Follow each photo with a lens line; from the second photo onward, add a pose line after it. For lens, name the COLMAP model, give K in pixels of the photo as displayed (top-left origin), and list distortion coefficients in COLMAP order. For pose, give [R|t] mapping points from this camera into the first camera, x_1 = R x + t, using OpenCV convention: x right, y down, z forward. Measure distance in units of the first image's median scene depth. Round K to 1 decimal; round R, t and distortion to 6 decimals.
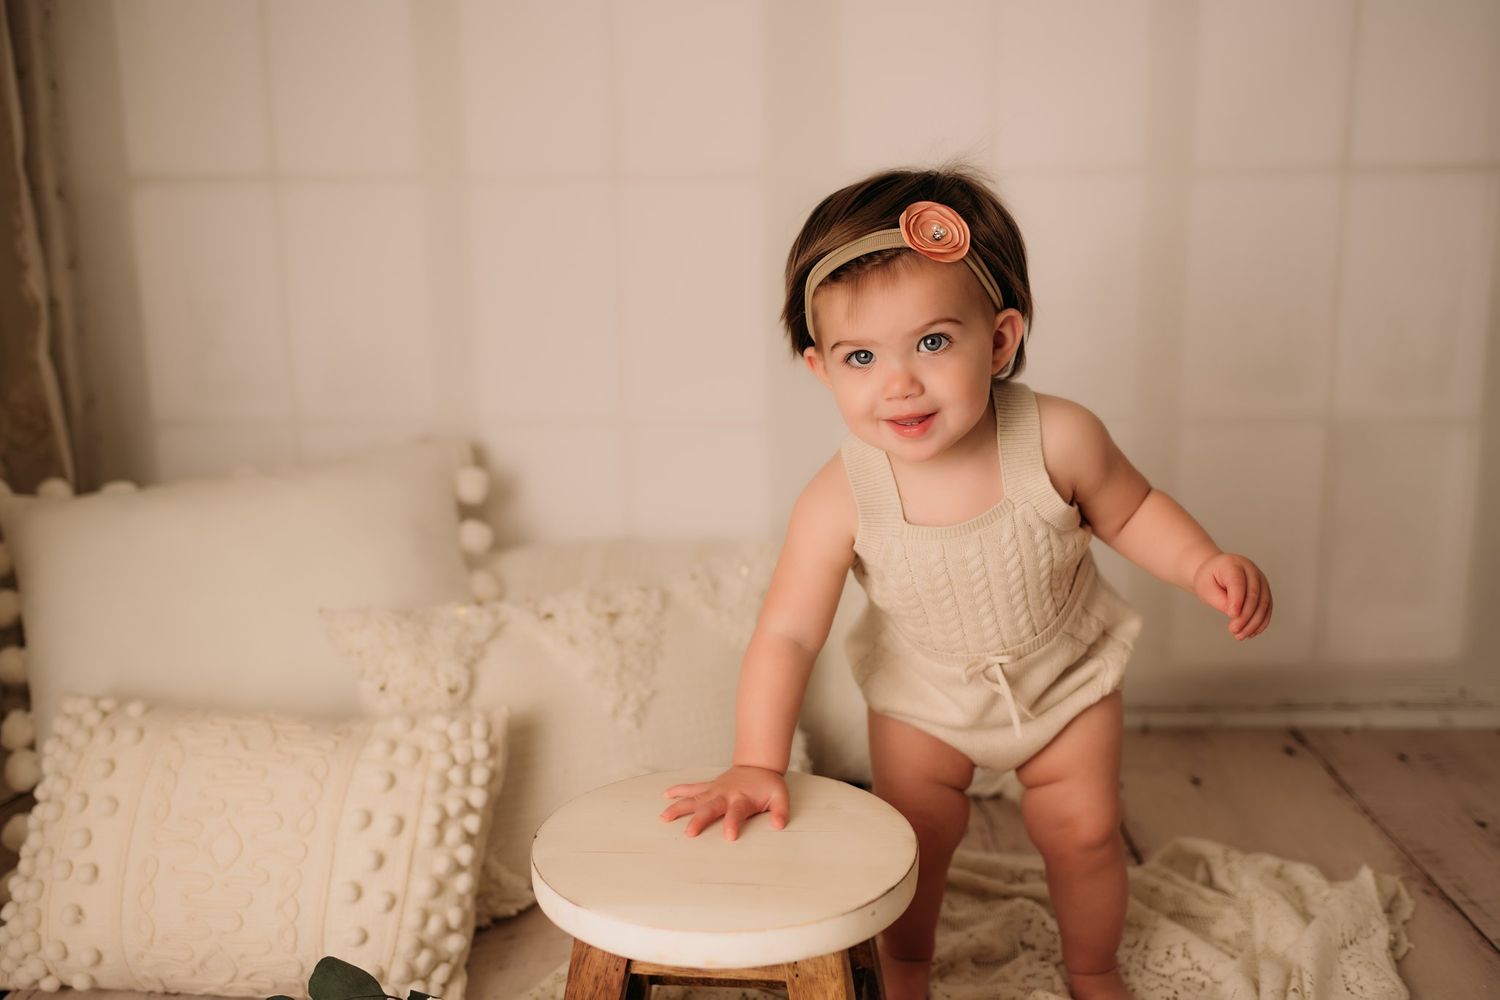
lens RADIAL K [[1442.3, 0, 732.2], [0, 1442.3, 519.0], [0, 0, 1]] dist [-0.001380, -0.002151]
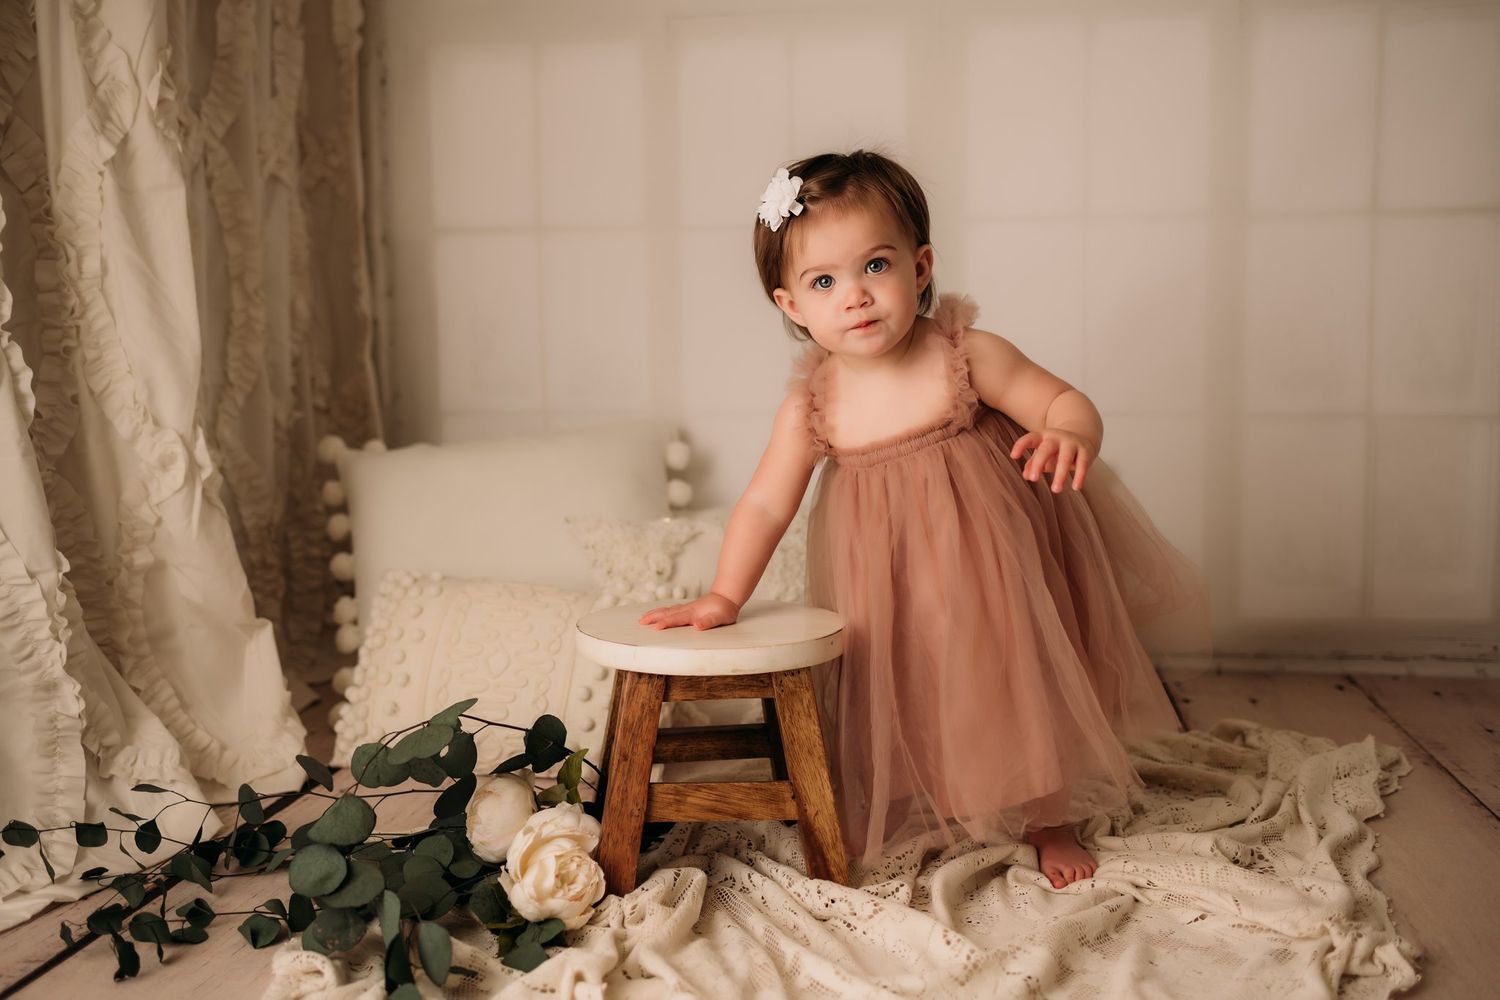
lens RADIAL K [[1371.5, 0, 750.0], [0, 1371.5, 500.0], [0, 0, 1]] dist [0.009128, -0.016118]
pose [[0.992318, 0.015592, -0.122730, 0.050302], [-0.027598, 0.994927, -0.096744, 0.179398], [0.120599, 0.099388, 0.987713, -0.285754]]
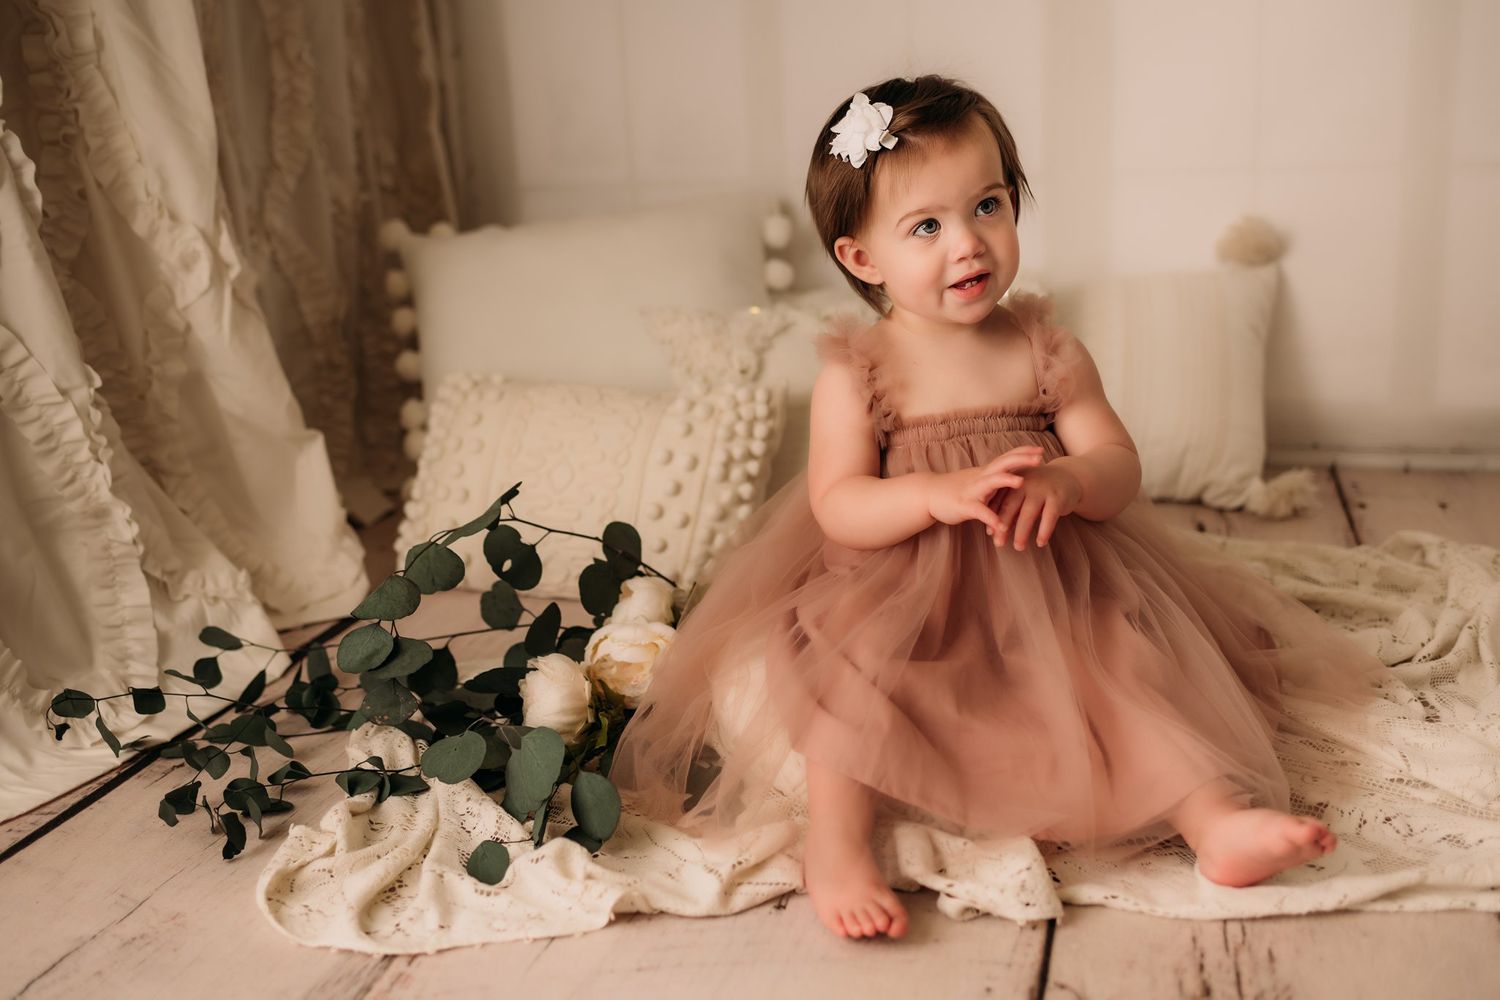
lens RADIAL K [[1439.8, 0, 758.6], [0, 1439.8, 508.4], [0, 0, 1]] dist [-0.008164, 0.008164]
pose [[0.972426, 0.031463, -0.231079, 0.102764], [-0.014368, 0.997058, 0.075292, 0.147238], [0.232768, -0.069895, 0.970017, -0.176307]]
